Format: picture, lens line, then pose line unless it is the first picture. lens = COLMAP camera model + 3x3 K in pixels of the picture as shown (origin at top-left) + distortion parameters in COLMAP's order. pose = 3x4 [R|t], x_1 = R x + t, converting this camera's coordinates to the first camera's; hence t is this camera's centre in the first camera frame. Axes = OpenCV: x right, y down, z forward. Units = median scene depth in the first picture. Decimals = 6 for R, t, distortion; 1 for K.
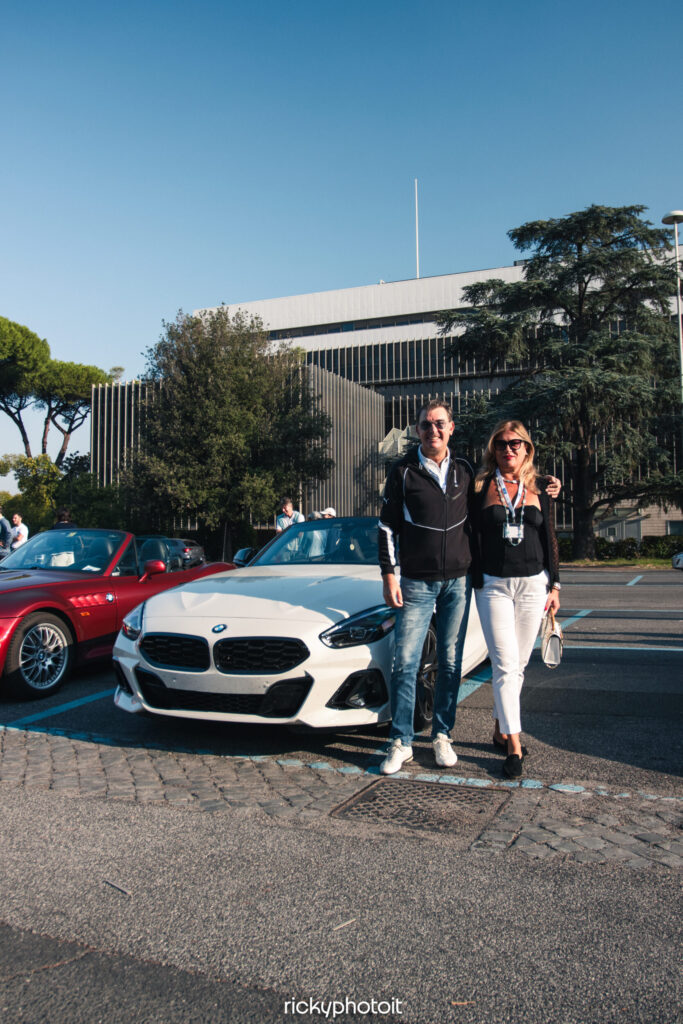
lens RADIAL K [[816.1, 0, 341.5], [0, 816.1, 512.0], [0, 0, 1]] dist [-0.076816, -0.000512]
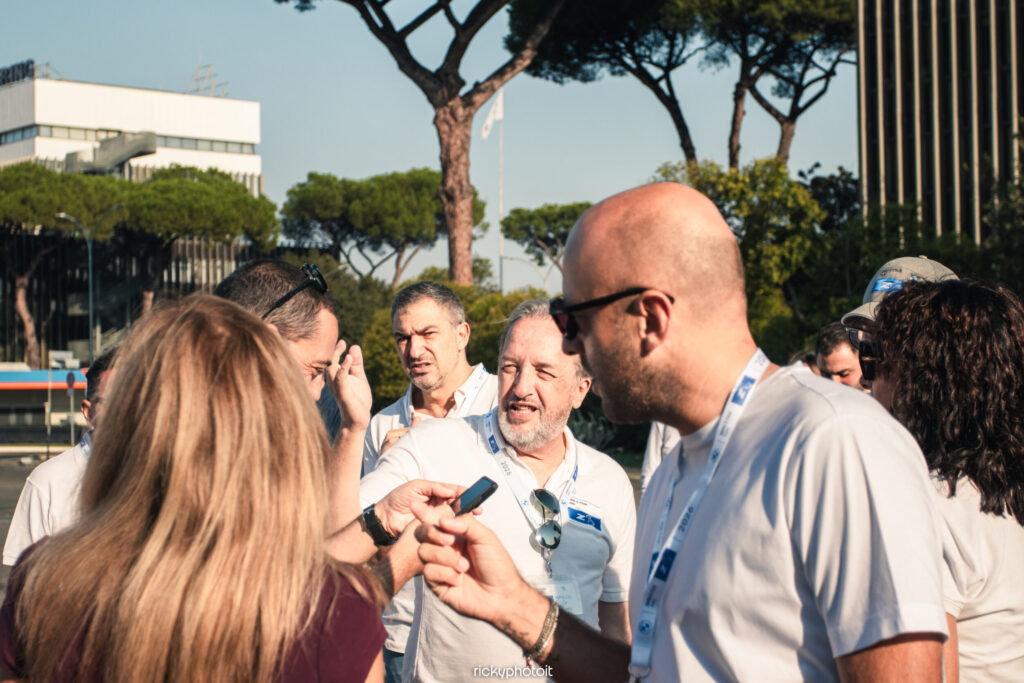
lens RADIAL K [[1890.9, 0, 512.0], [0, 1890.9, 341.5], [0, 0, 1]] dist [-0.024738, -0.199729]
pose [[0.898310, -0.024028, -0.438705, -0.069565], [0.029765, 0.999538, 0.006201, -0.000066], [0.438353, -0.018629, 0.898610, 0.134758]]
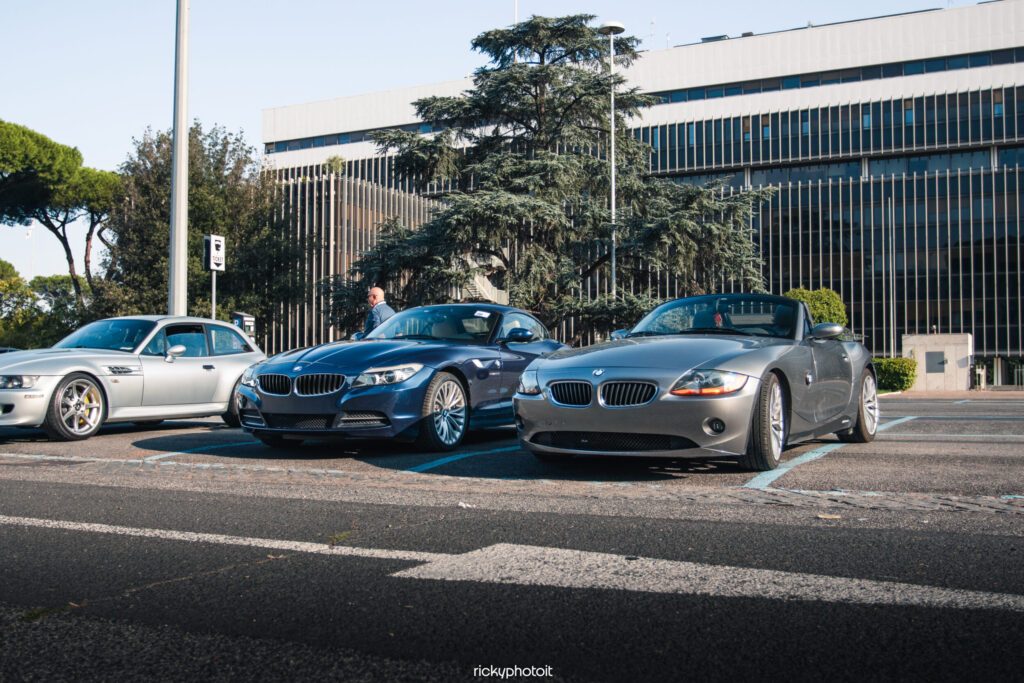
lens RADIAL K [[1035.8, 0, 512.0], [0, 1035.8, 341.5], [0, 0, 1]] dist [-0.081578, 0.023220]
pose [[0.998078, 0.006379, -0.061648, 0.186037], [-0.006434, 0.999979, -0.000697, 0.000819], [0.061643, 0.001092, 0.998098, -0.106330]]
